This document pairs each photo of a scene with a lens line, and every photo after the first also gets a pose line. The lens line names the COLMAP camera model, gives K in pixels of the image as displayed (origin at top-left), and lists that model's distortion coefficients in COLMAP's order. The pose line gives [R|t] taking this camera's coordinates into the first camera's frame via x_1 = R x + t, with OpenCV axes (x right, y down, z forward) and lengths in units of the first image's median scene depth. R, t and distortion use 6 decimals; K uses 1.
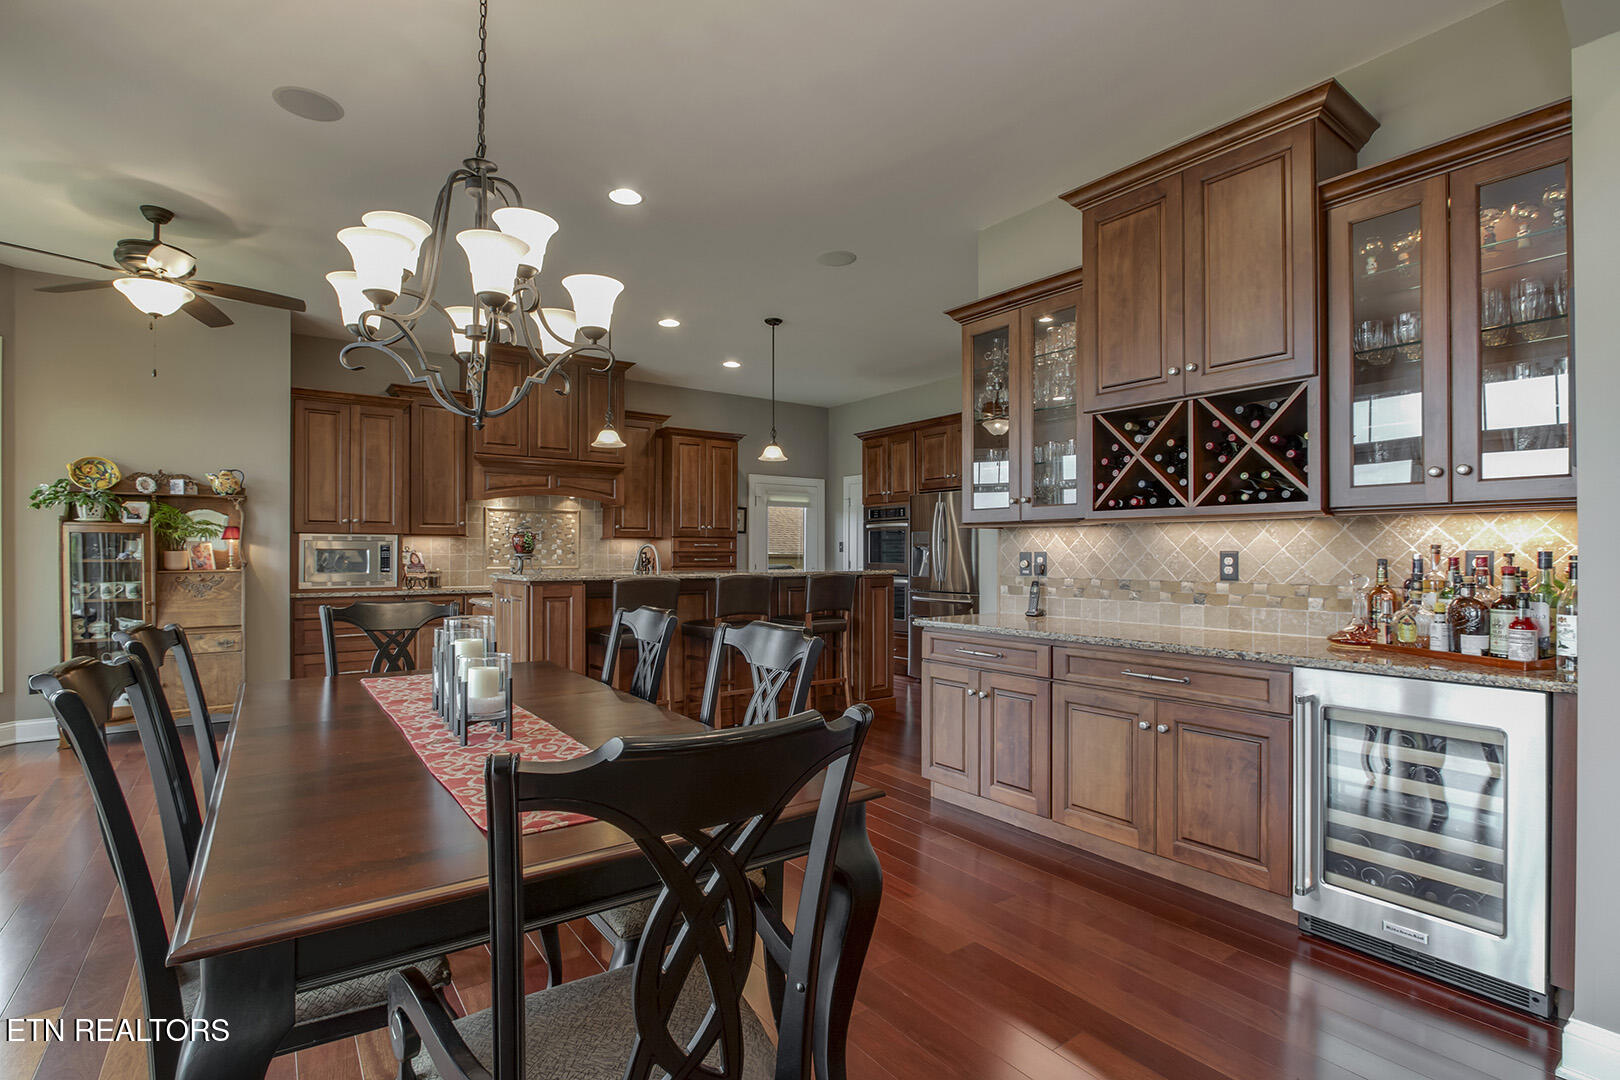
lens RADIAL K [[758.2, 0, 813.2], [0, 758.2, 551.3], [0, 0, 1]] dist [-0.019279, 0.000482]
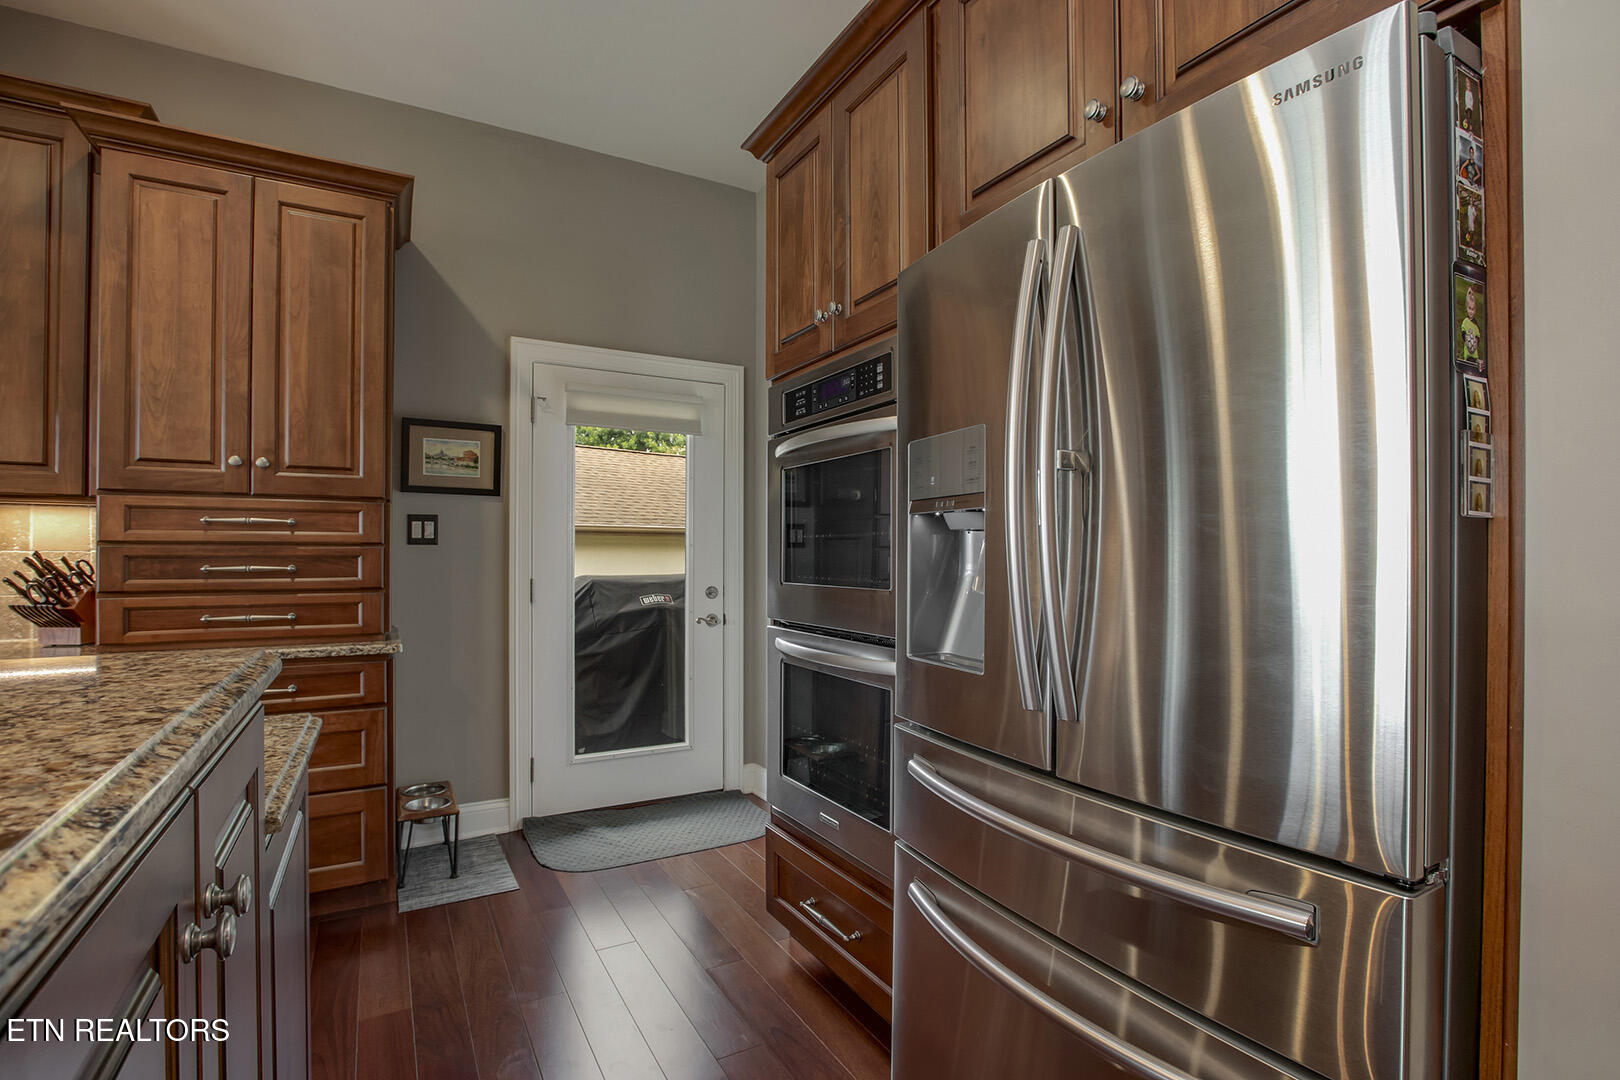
lens RADIAL K [[758.2, 0, 813.2], [0, 758.2, 551.3], [0, 0, 1]] dist [-0.019279, 0.000482]
pose [[0.993520, 0.000887, -0.113653, 0.153634], [-0.000682, 0.999998, 0.001845, 0.004836], [0.113654, -0.001755, 0.993519, 0.941957]]
